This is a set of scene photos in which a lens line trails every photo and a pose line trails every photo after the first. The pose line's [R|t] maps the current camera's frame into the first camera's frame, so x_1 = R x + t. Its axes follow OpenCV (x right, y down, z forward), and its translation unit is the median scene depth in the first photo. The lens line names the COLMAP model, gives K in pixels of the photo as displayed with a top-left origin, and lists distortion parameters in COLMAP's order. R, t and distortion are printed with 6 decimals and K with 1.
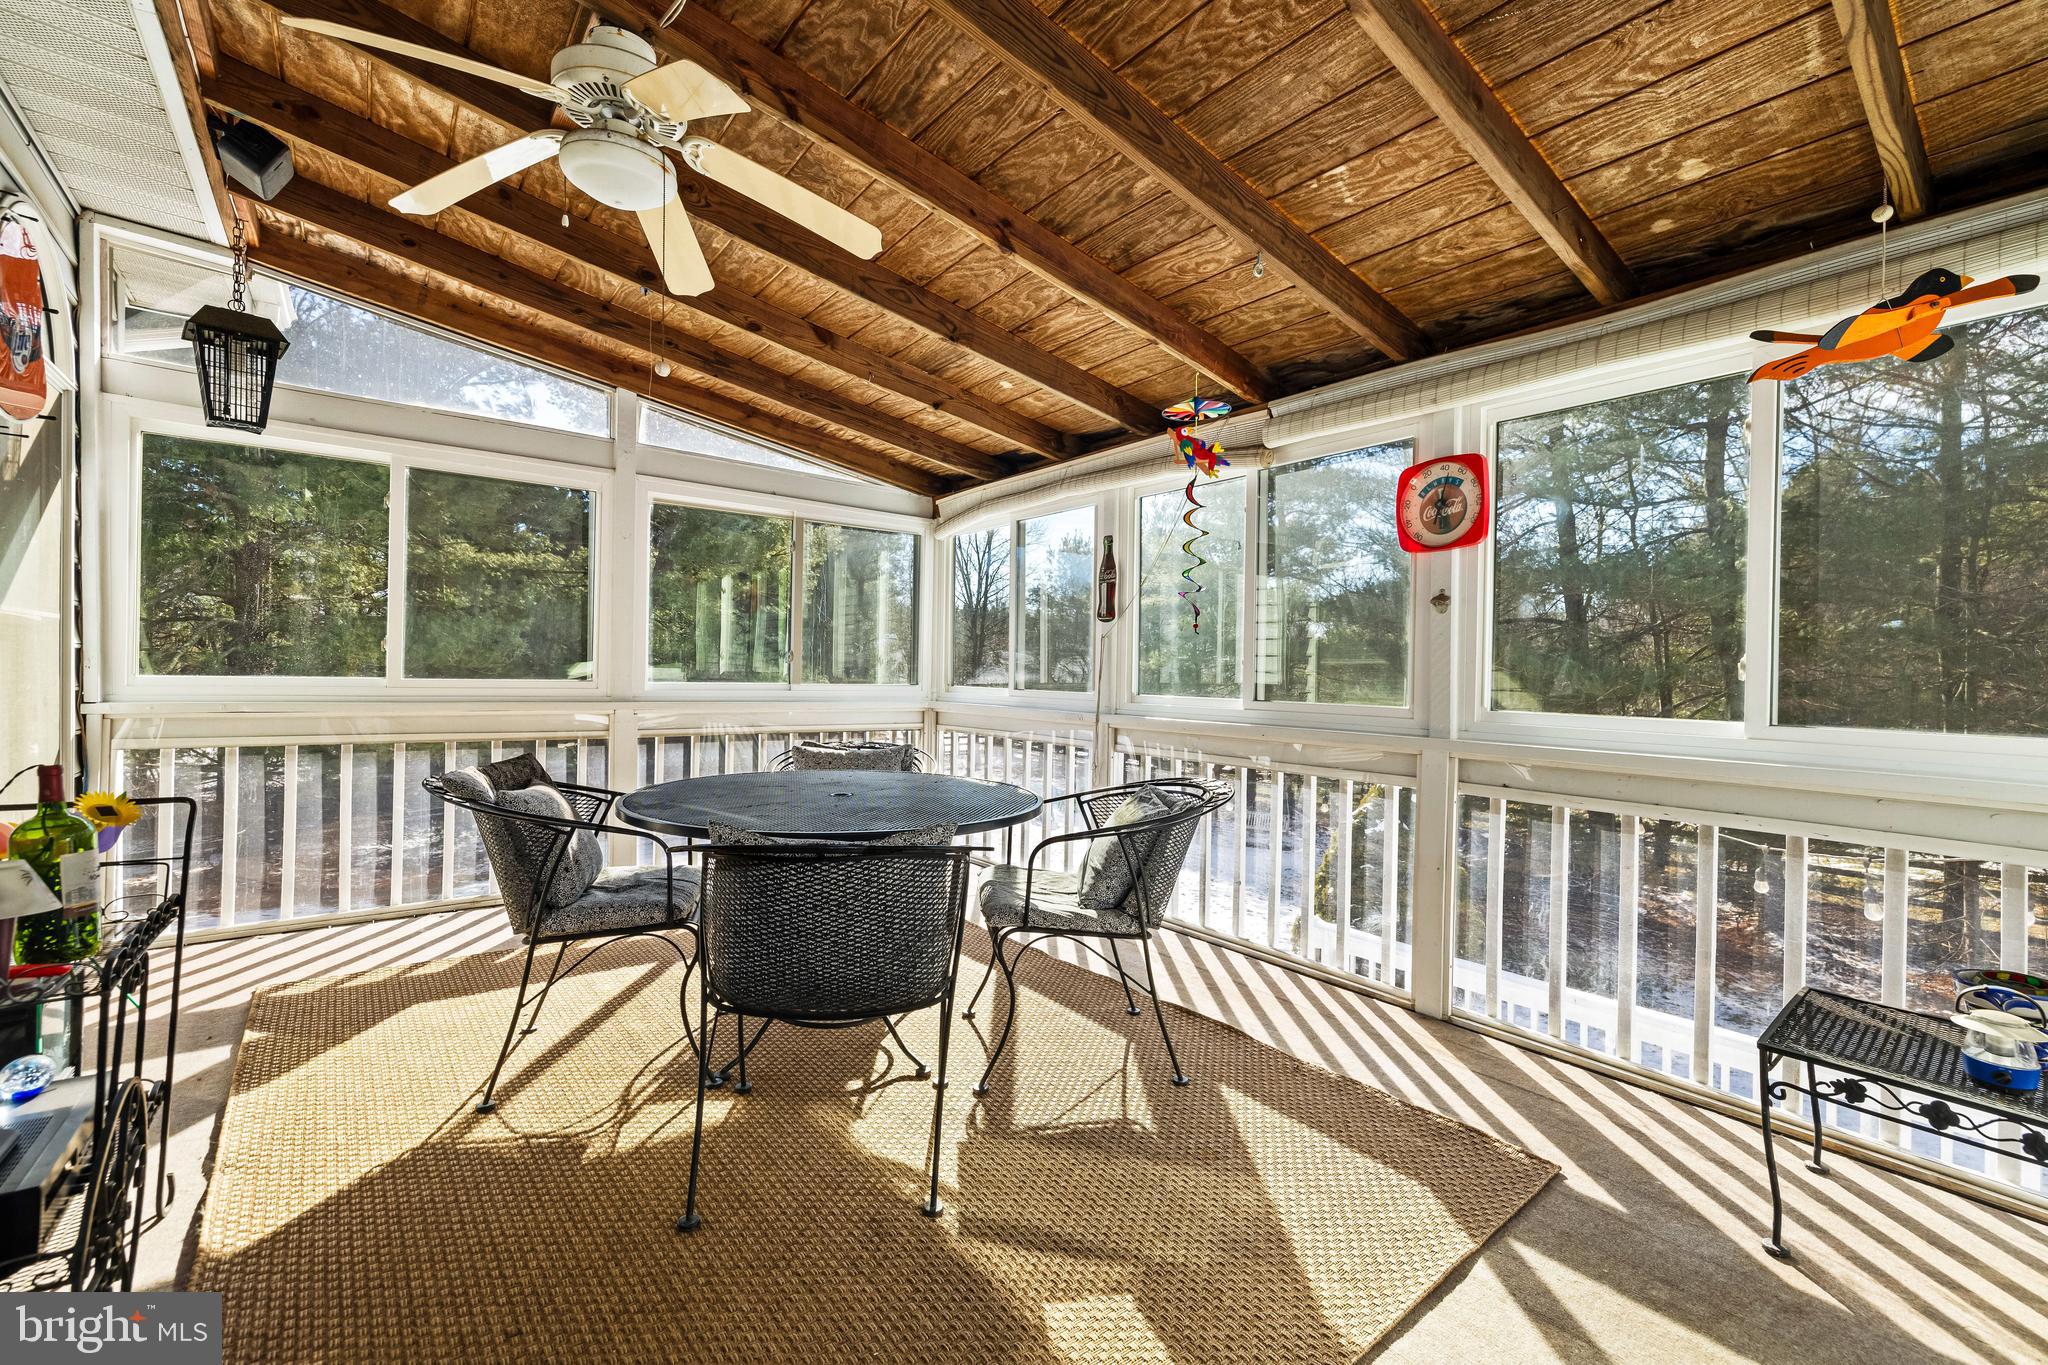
lens RADIAL K [[865.8, 0, 1020.2], [0, 865.8, 675.9], [0, 0, 1]] dist [0.000699, 0.000157]
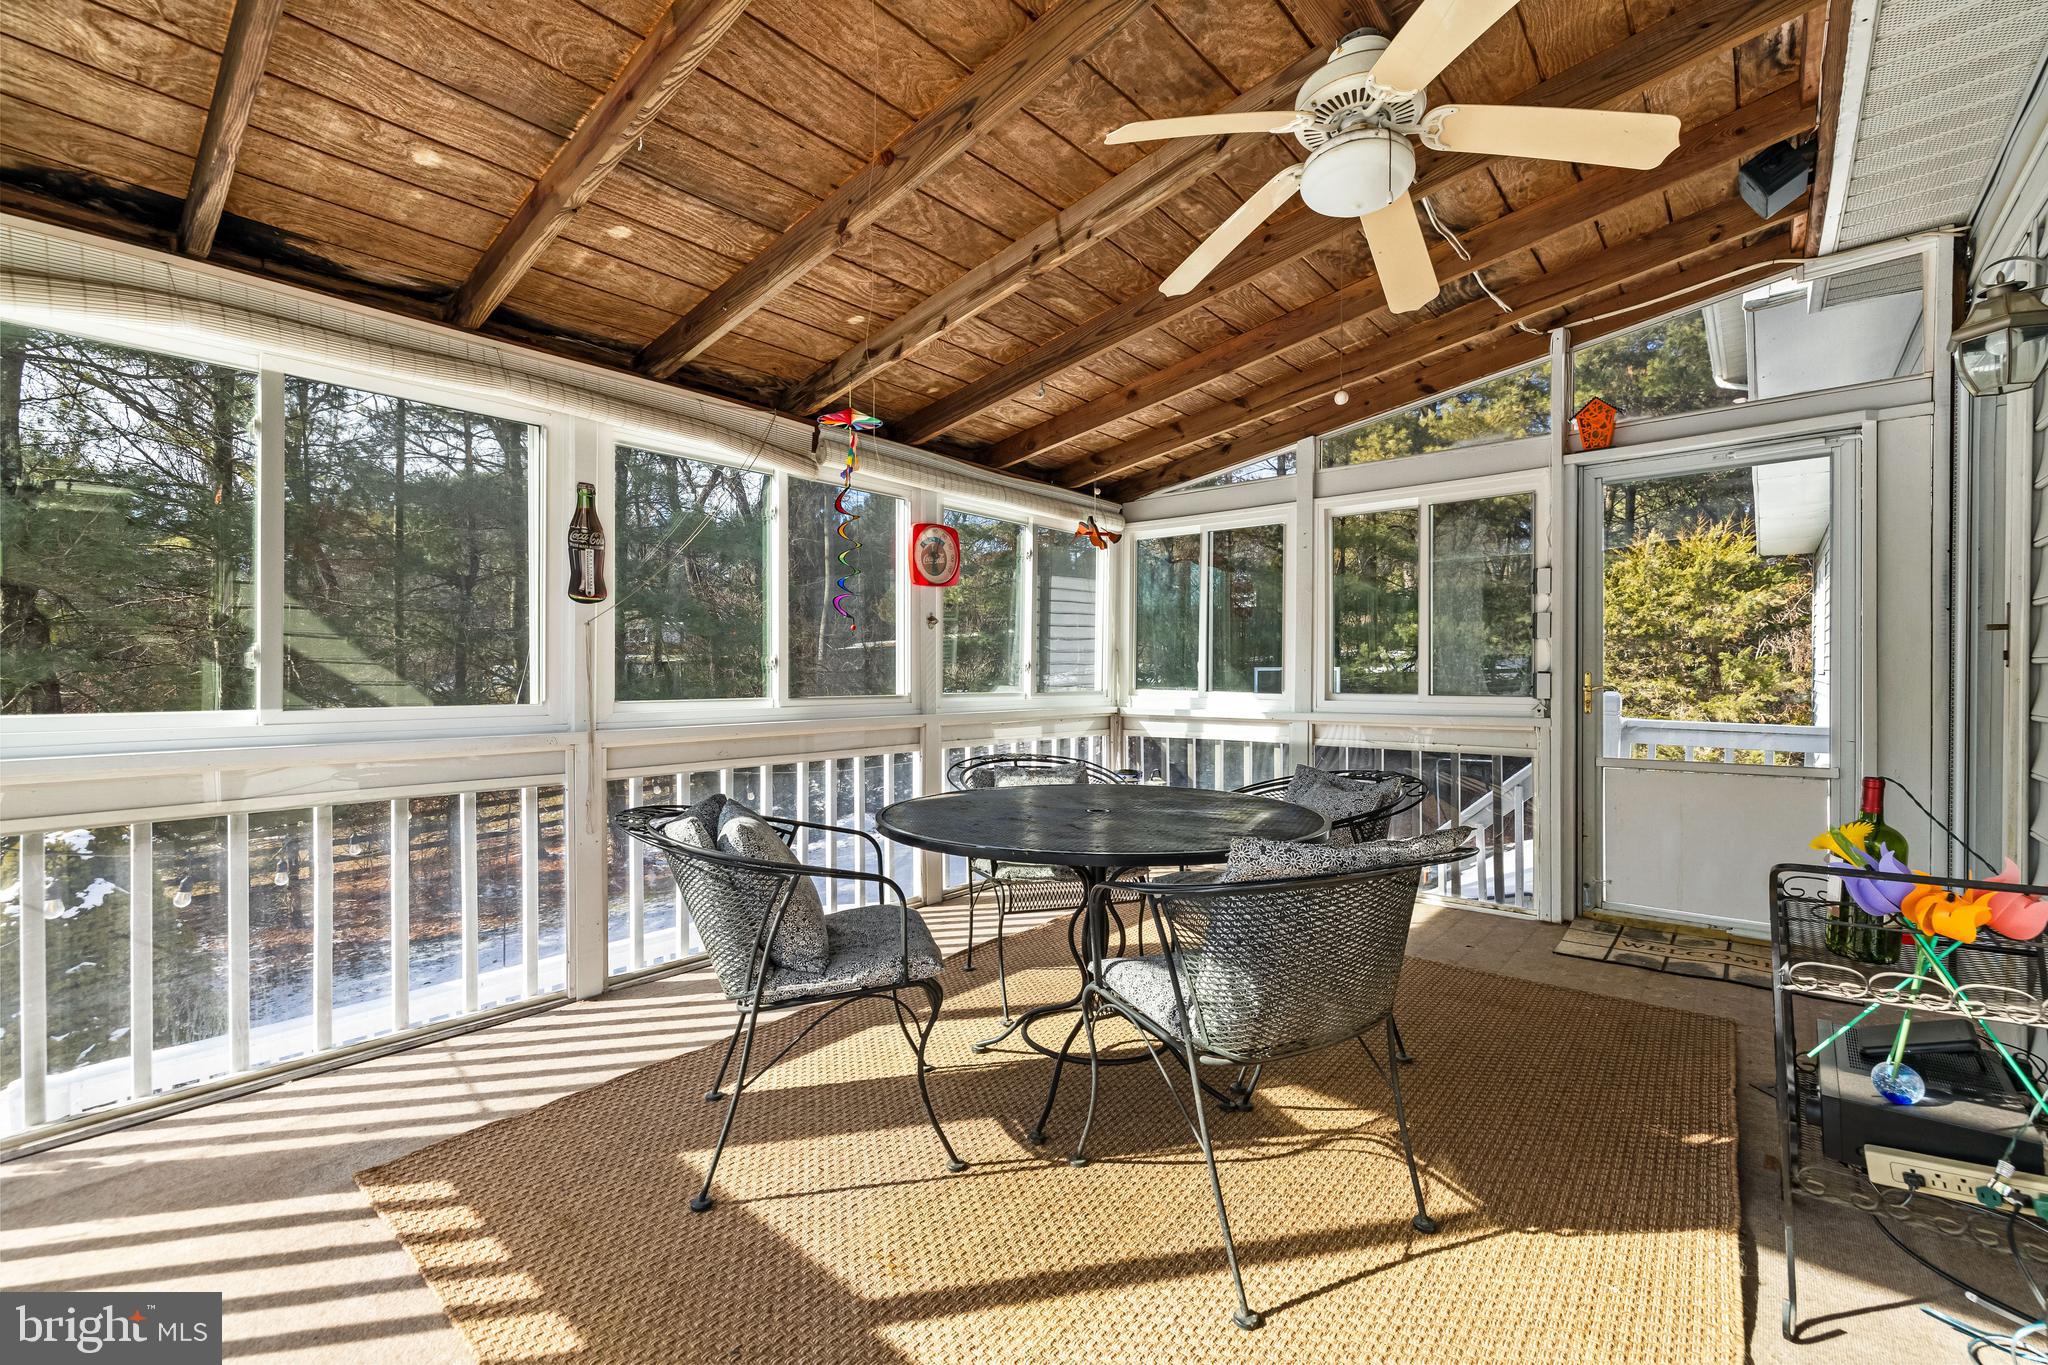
lens RADIAL K [[865.8, 0, 1020.2], [0, 865.8, 675.9], [0, 0, 1]] dist [0.000699, 0.000157]
pose [[-0.209116, -0.024548, 0.977583, -1.028888], [-0.009551, 0.999688, 0.023060, -0.028491], [-0.977844, -0.004515, -0.209285, 1.201874]]
